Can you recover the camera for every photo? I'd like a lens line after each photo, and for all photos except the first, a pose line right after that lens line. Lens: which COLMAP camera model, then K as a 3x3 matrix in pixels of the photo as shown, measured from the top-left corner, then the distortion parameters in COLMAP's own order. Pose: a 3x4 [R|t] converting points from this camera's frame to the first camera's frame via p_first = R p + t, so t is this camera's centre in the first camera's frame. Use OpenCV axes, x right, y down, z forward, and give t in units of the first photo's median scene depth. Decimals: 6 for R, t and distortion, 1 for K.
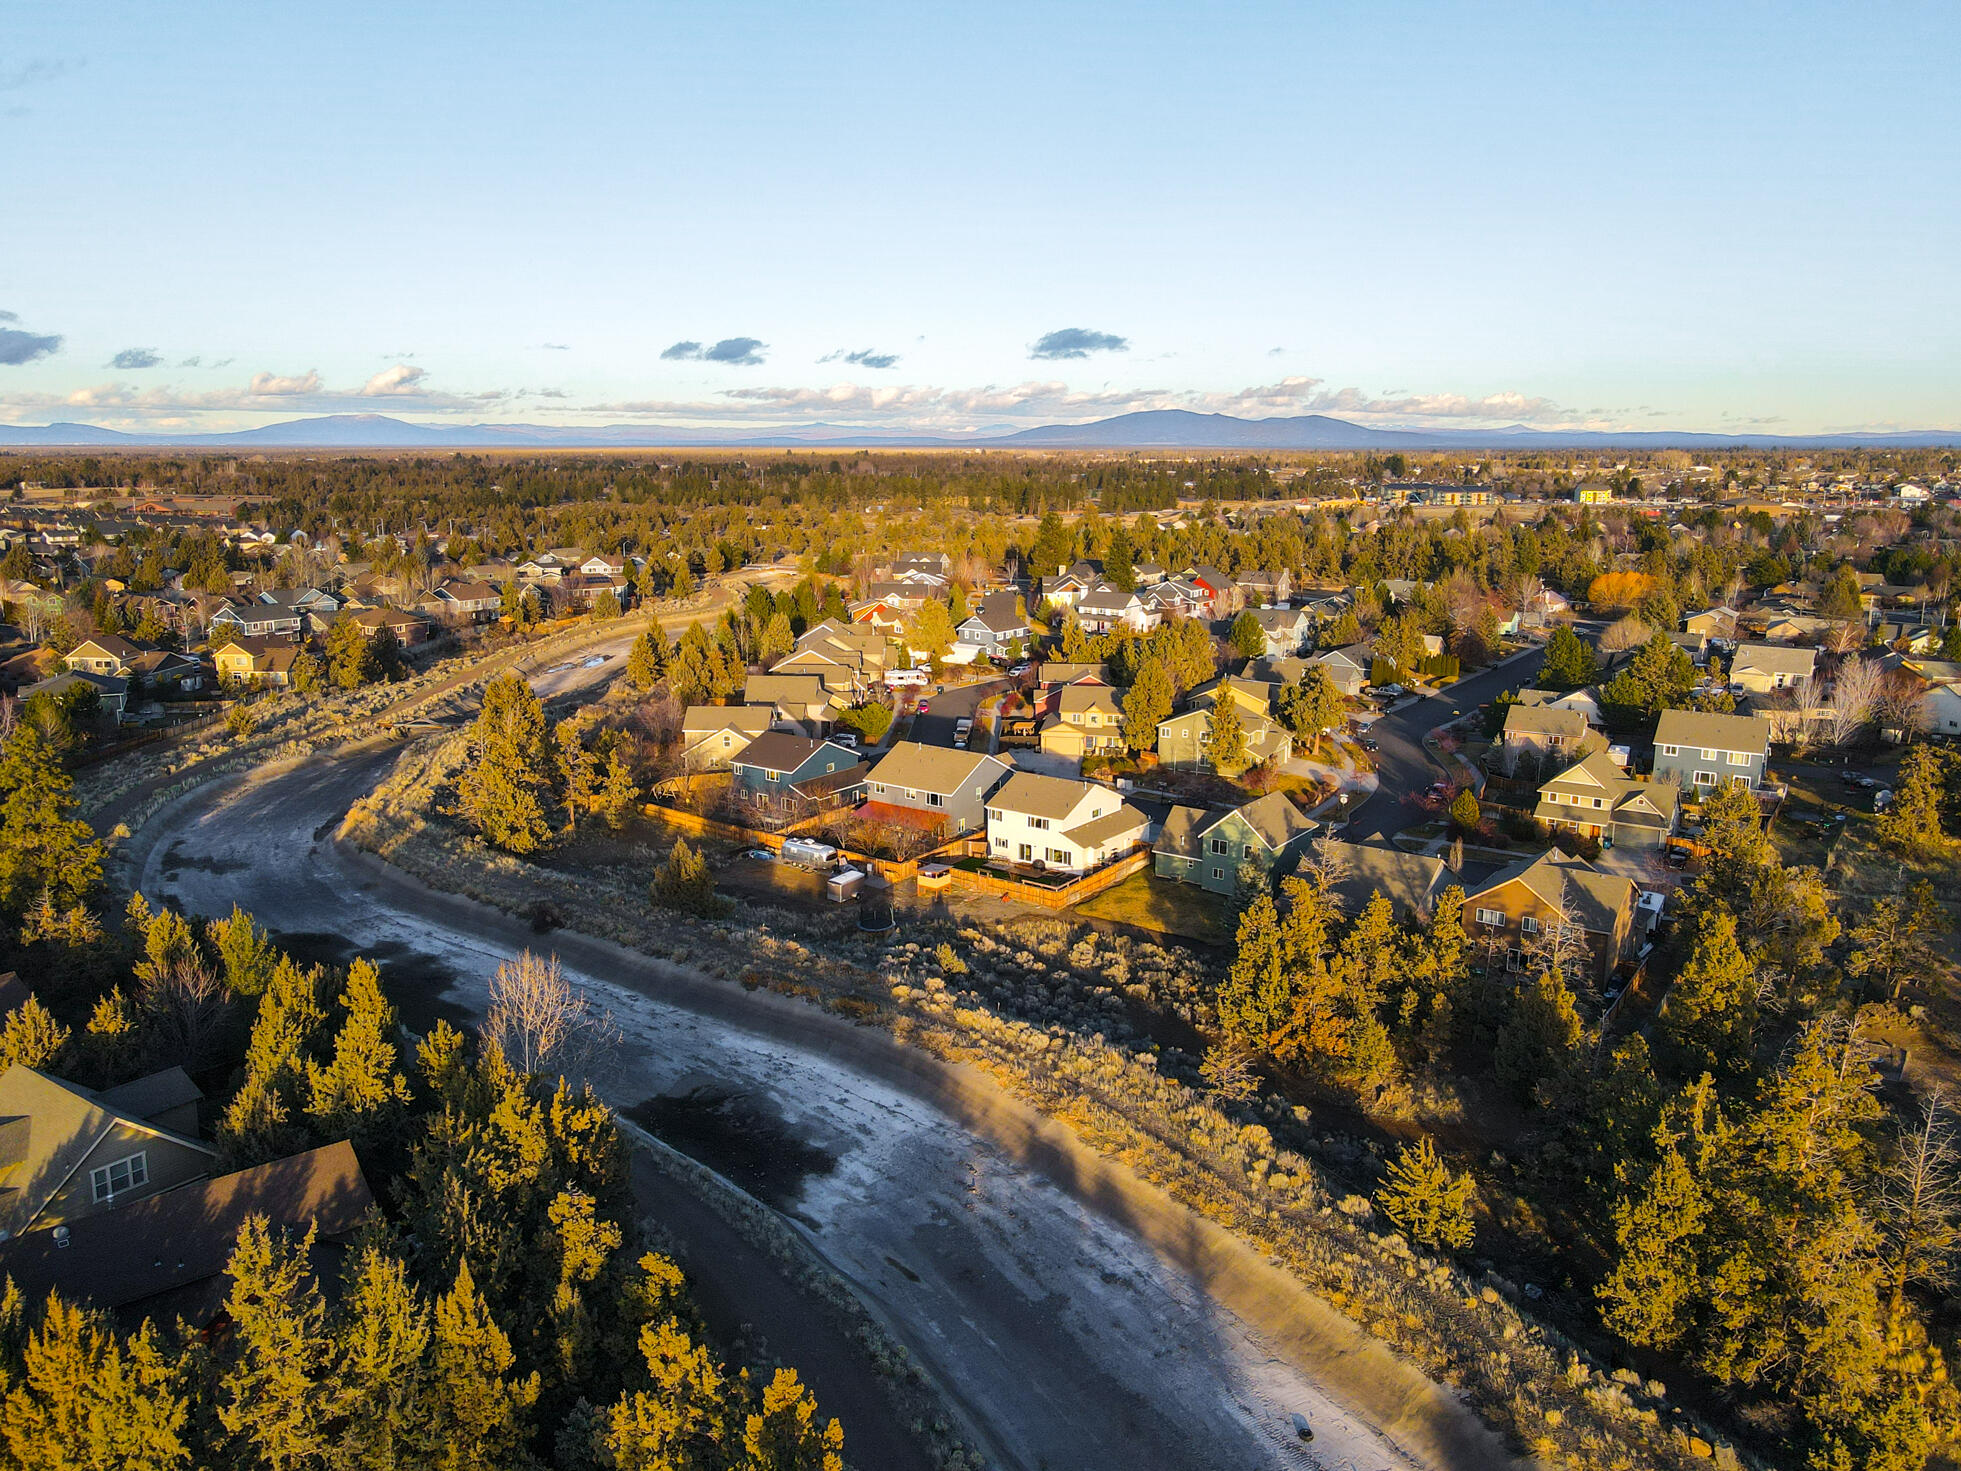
lens RADIAL K [[1444.1, 0, 971.3], [0, 1444.1, 735.4], [0, 0, 1]] dist [0.010609, 0.001969]
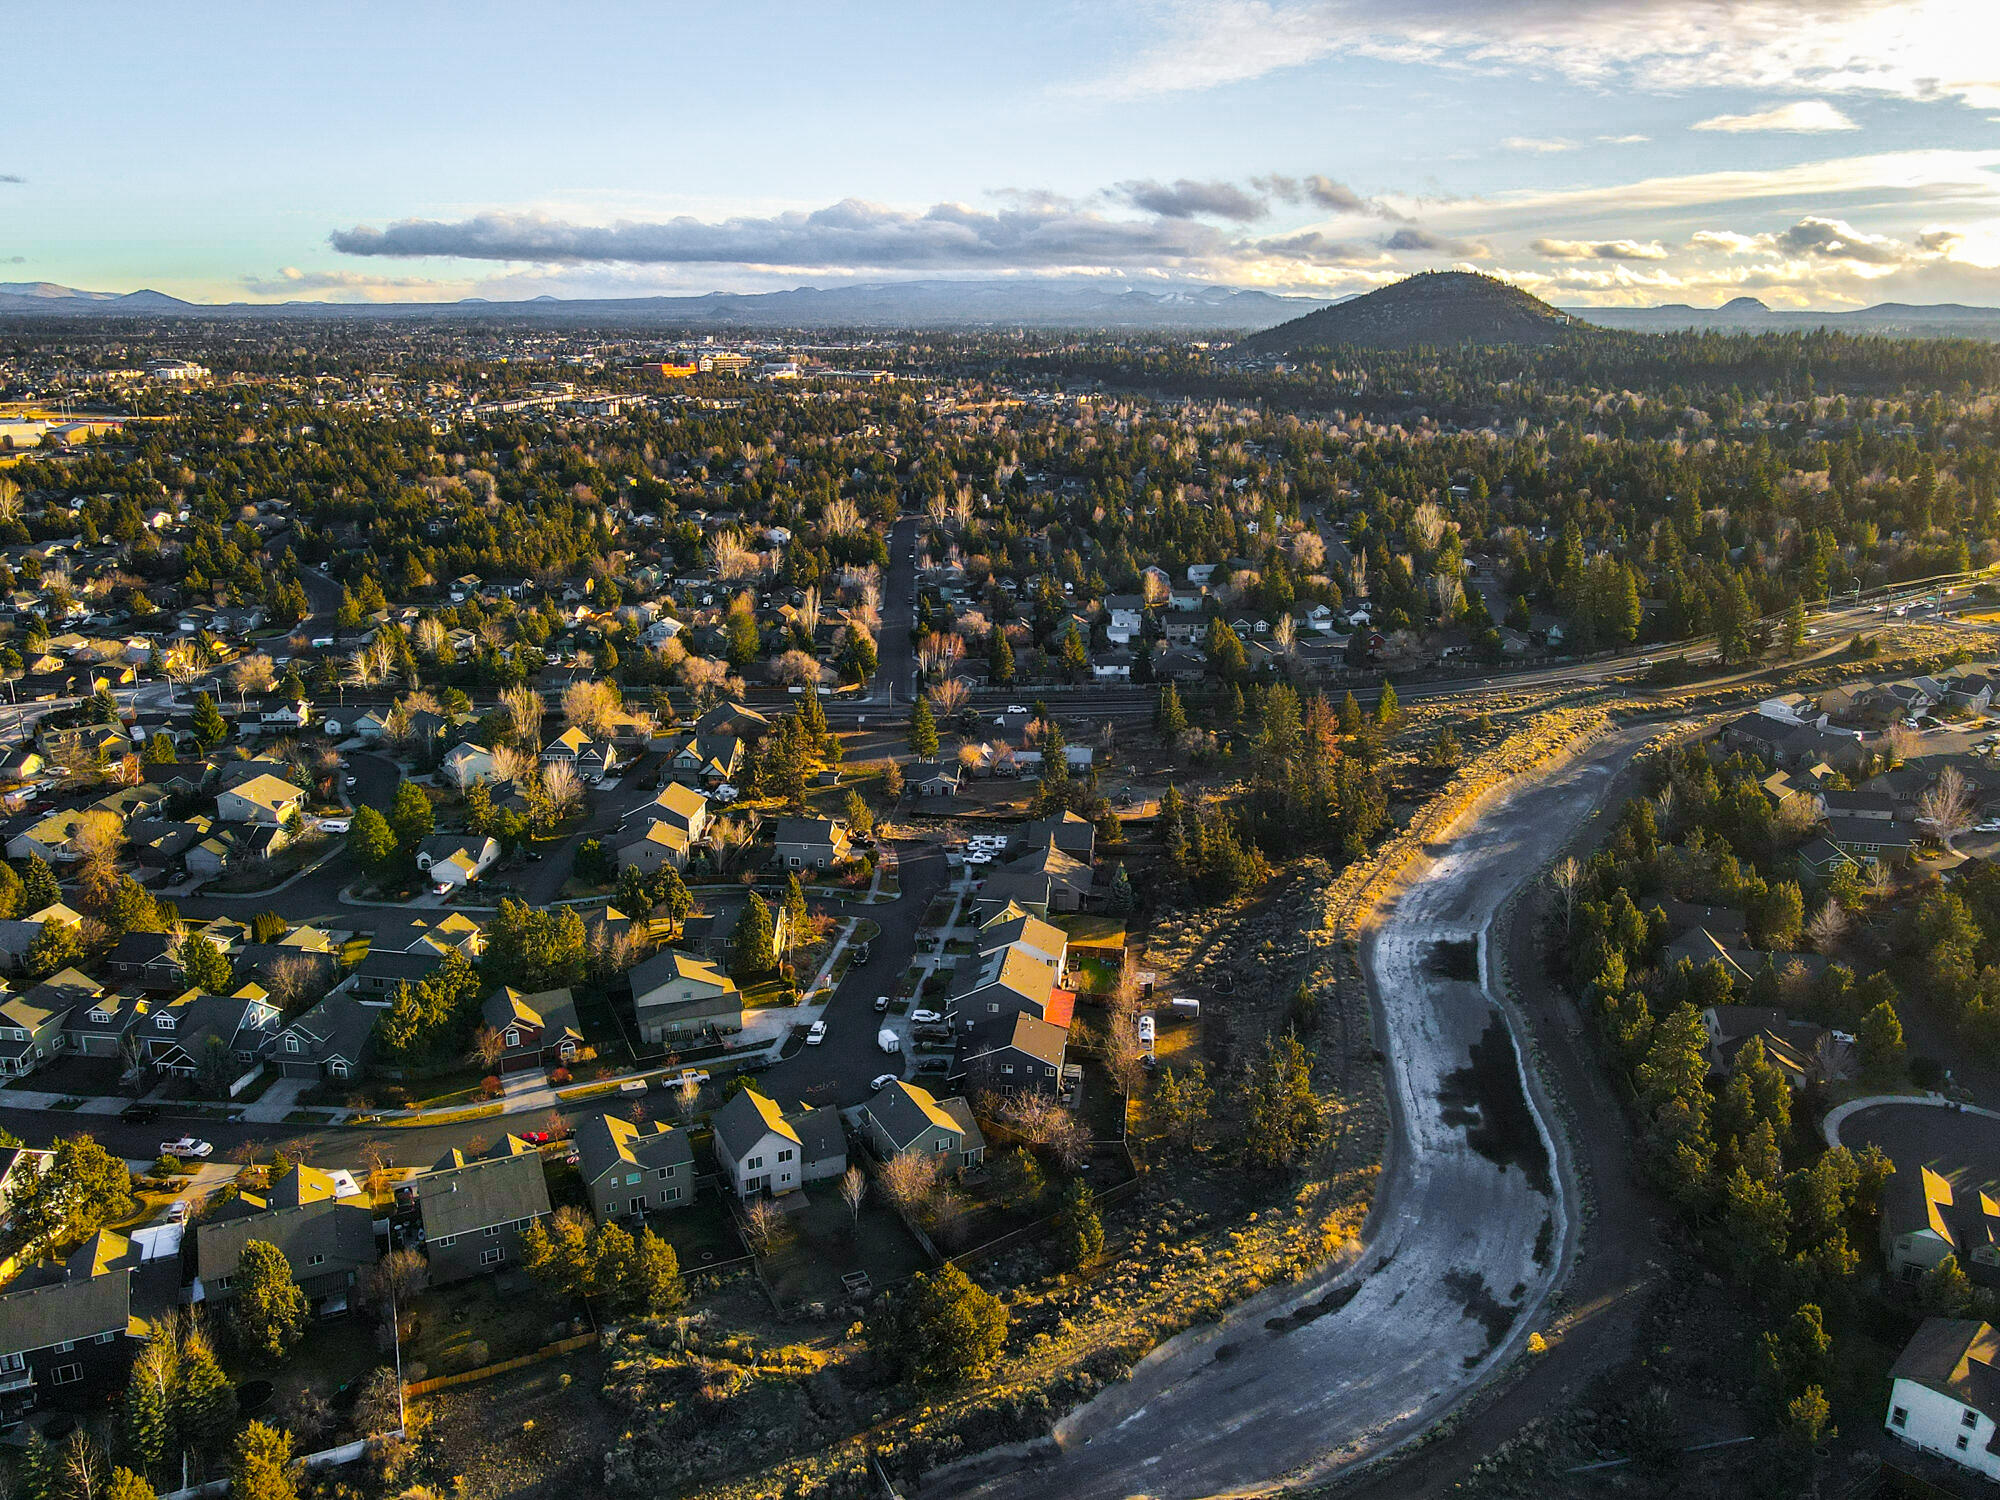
lens RADIAL K [[1472.6, 0, 1000.0], [0, 1472.6, 750.0], [0, 0, 1]] dist [-0.003045, 0.035323]
pose [[-0.463283, -0.251449, 0.849790, -0.883592], [0.173320, 0.914677, 0.365138, -0.523482], [-0.869097, 0.316448, -0.380174, 1.205021]]
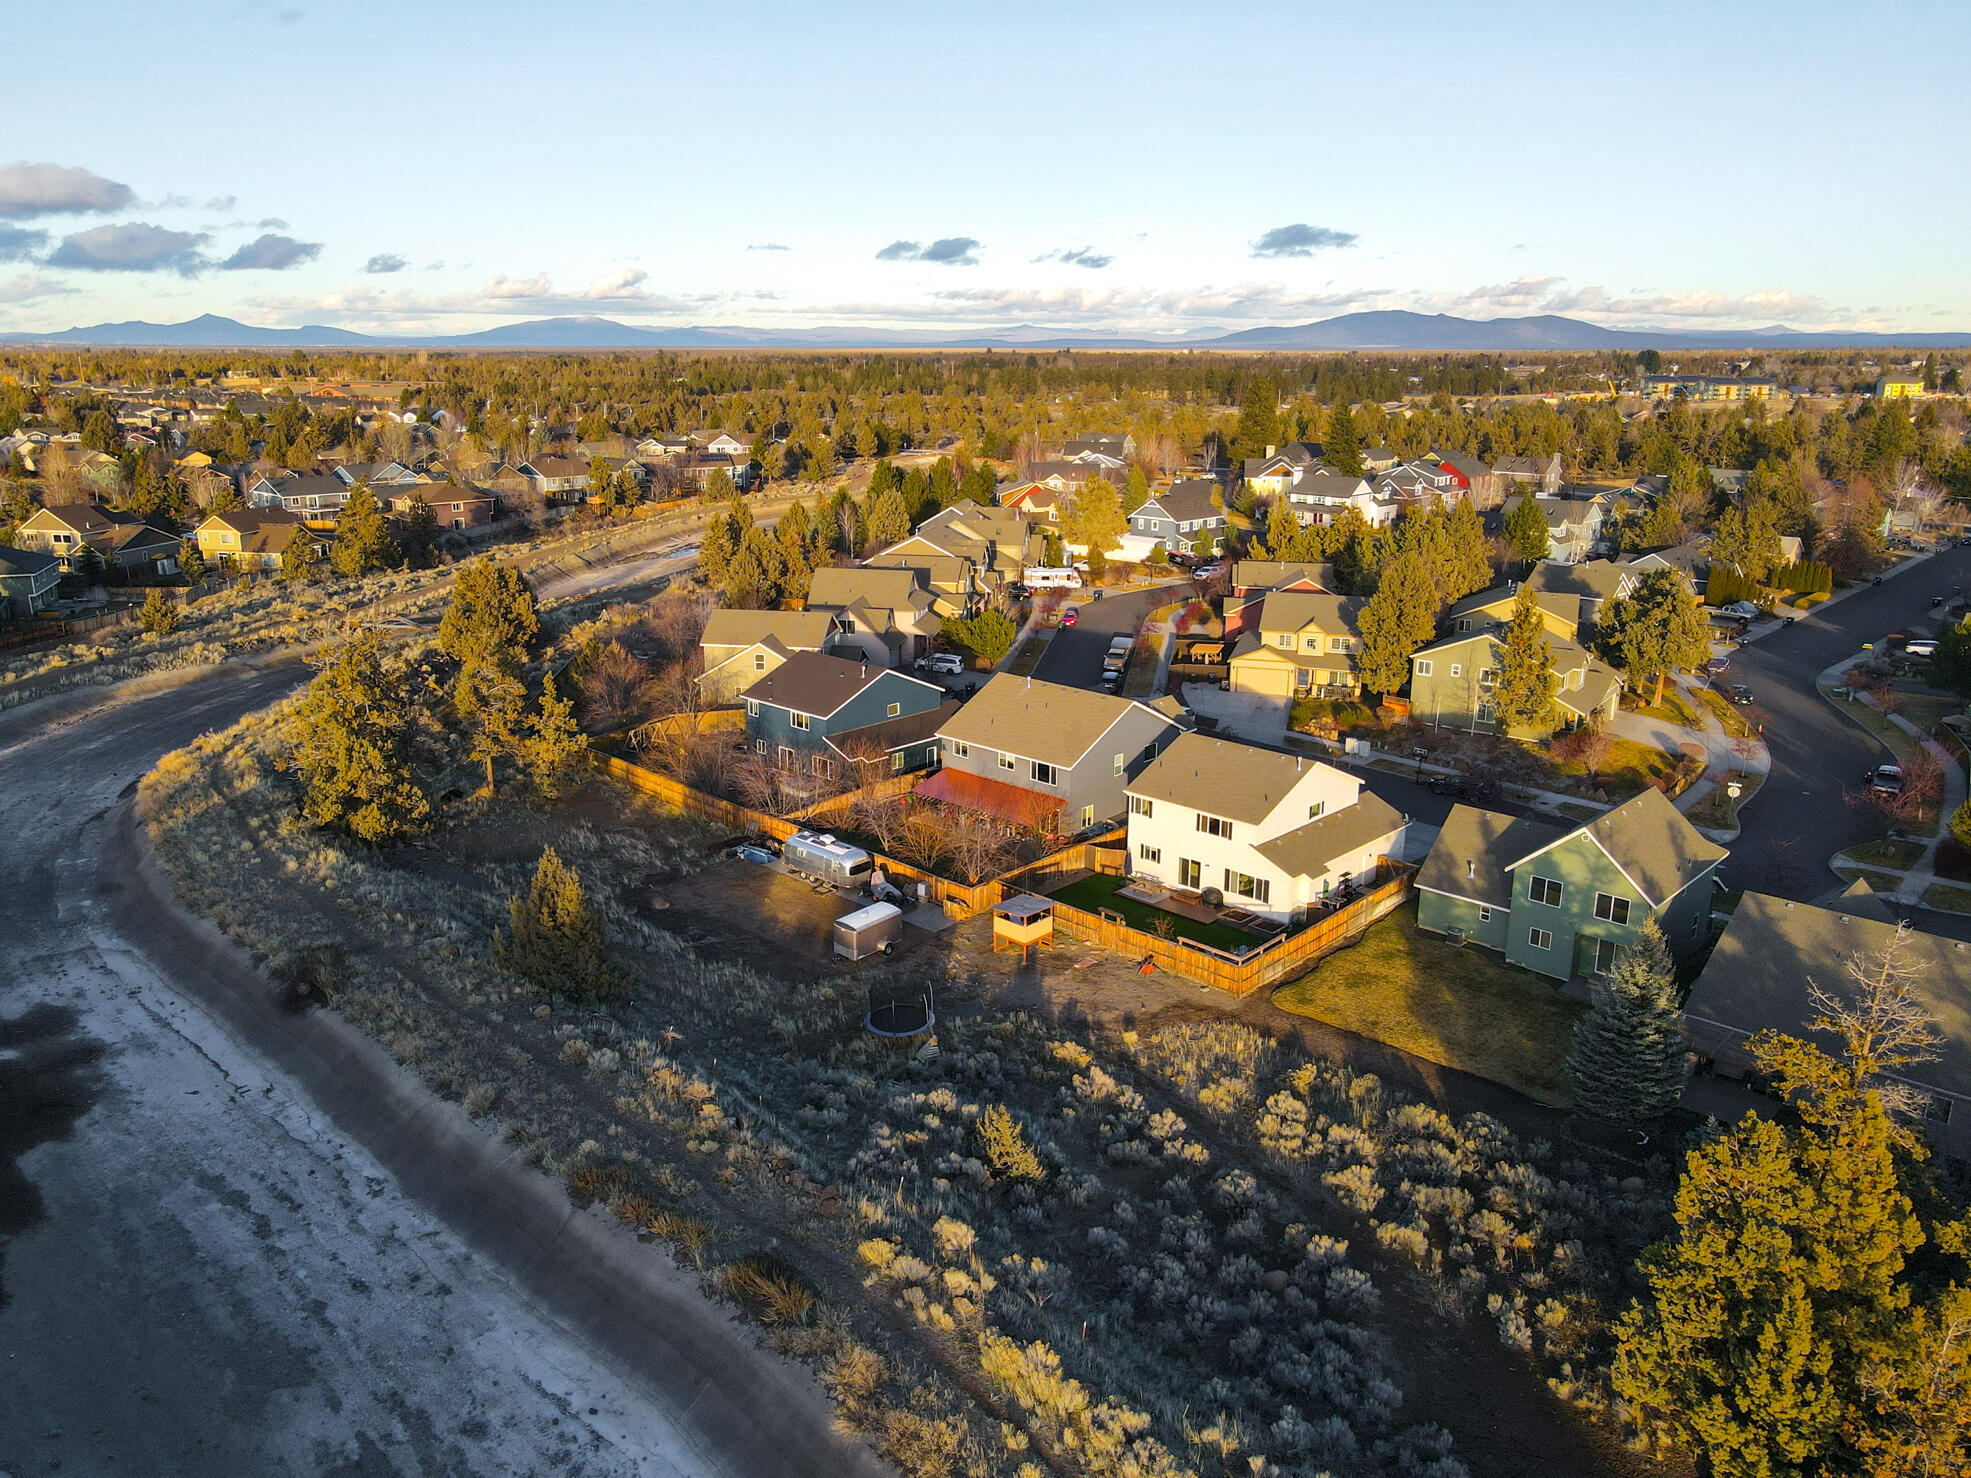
lens RADIAL K [[1451.2, 0, 985.5], [0, 1451.2, 739.0], [0, 0, 1]] dist [-0.003045, 0.035323]
pose [[0.991758, 0.035481, -0.123116, 0.020164], [-0.027329, 0.997359, 0.067287, -0.008291], [0.125178, -0.063368, 0.990109, 0.321710]]
